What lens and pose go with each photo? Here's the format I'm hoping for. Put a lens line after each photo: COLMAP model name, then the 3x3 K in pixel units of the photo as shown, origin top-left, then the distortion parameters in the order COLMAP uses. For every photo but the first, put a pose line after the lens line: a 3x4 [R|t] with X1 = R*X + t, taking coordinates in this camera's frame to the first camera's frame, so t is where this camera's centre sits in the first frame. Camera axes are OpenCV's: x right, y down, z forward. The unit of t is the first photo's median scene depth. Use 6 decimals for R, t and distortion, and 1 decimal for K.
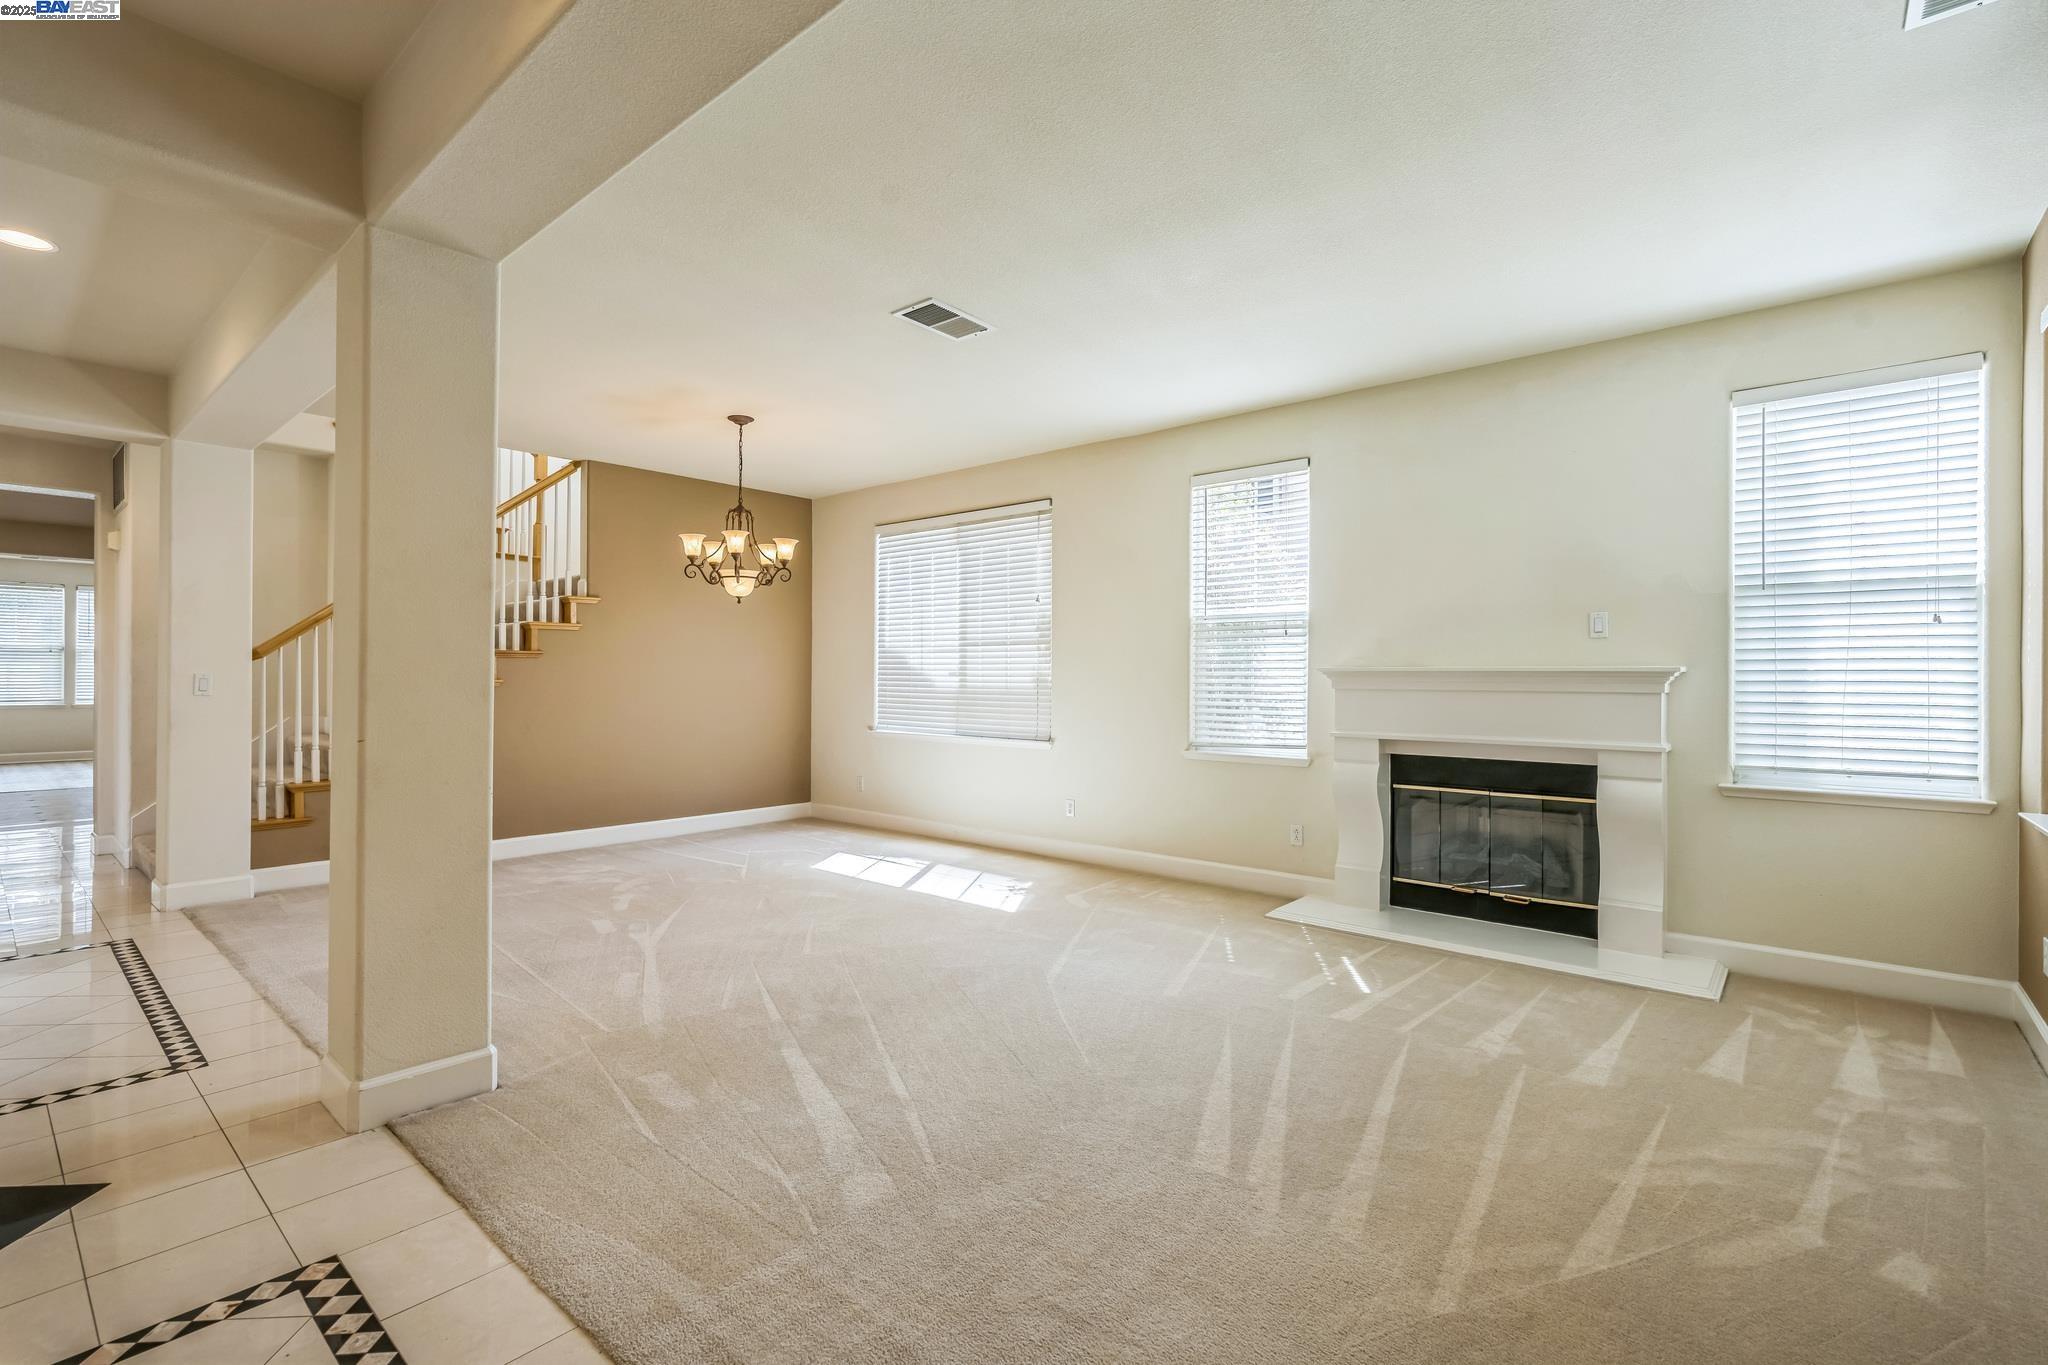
lens RADIAL K [[926.4, 0, 1026.4], [0, 926.4, 670.0], [0, 0, 1]] dist [0.001308, -0.000030]
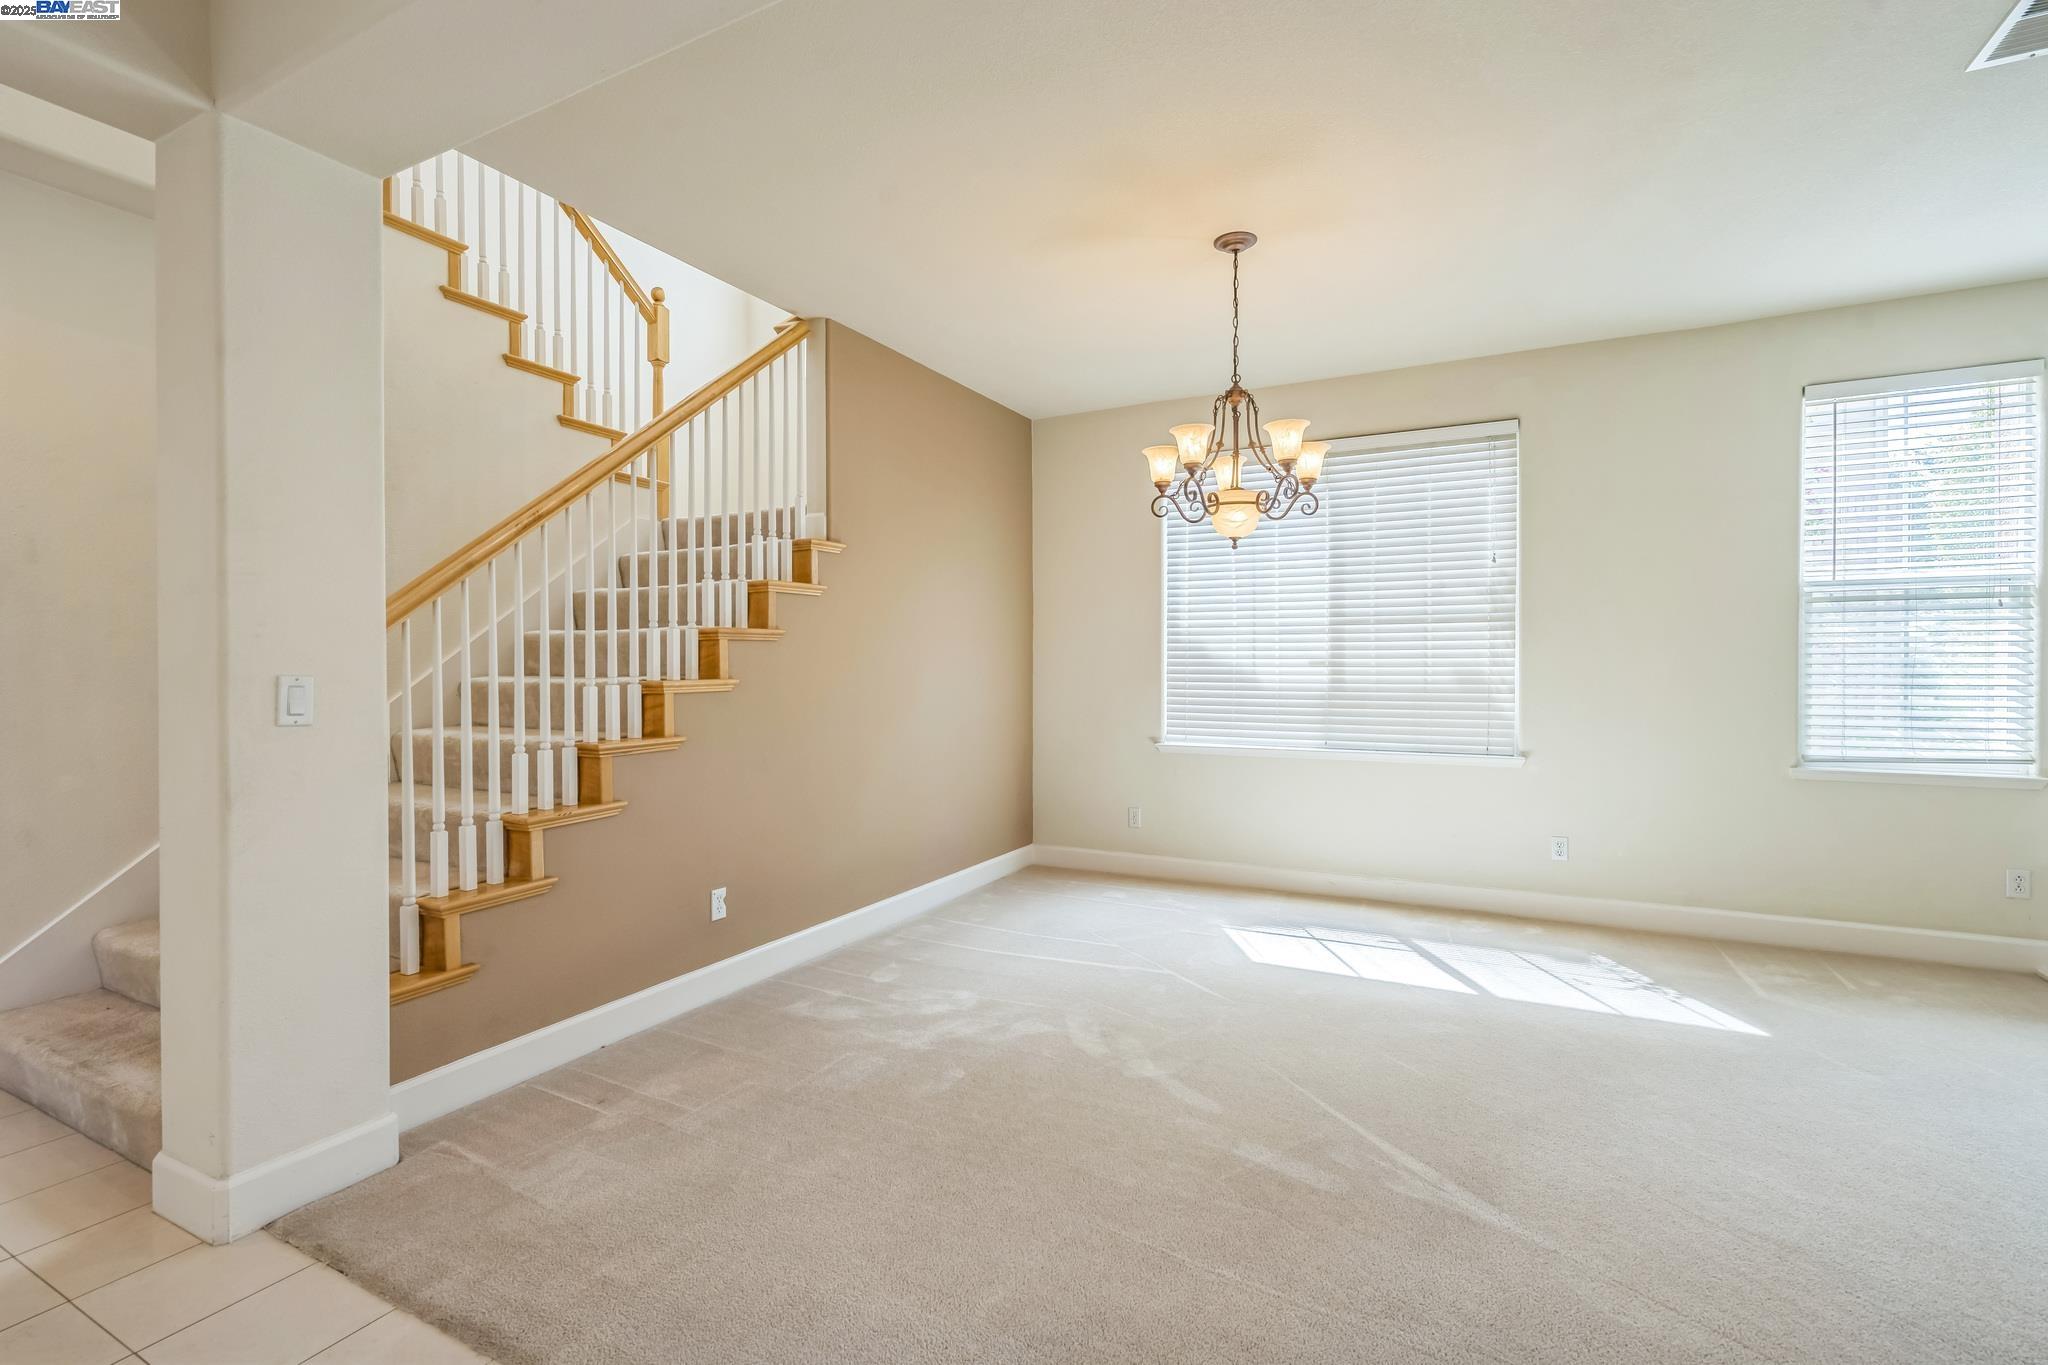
lens RADIAL K [[926.4, 0, 1019.3], [0, 926.4, 682.3], [0, 0, 1]] dist [0.001308, -0.000030]
pose [[0.972490, -0.010974, 0.232687, -0.487525], [0.005267, 0.999670, 0.025135, -0.000869], [-0.232886, -0.023218, 0.972227, 0.367385]]
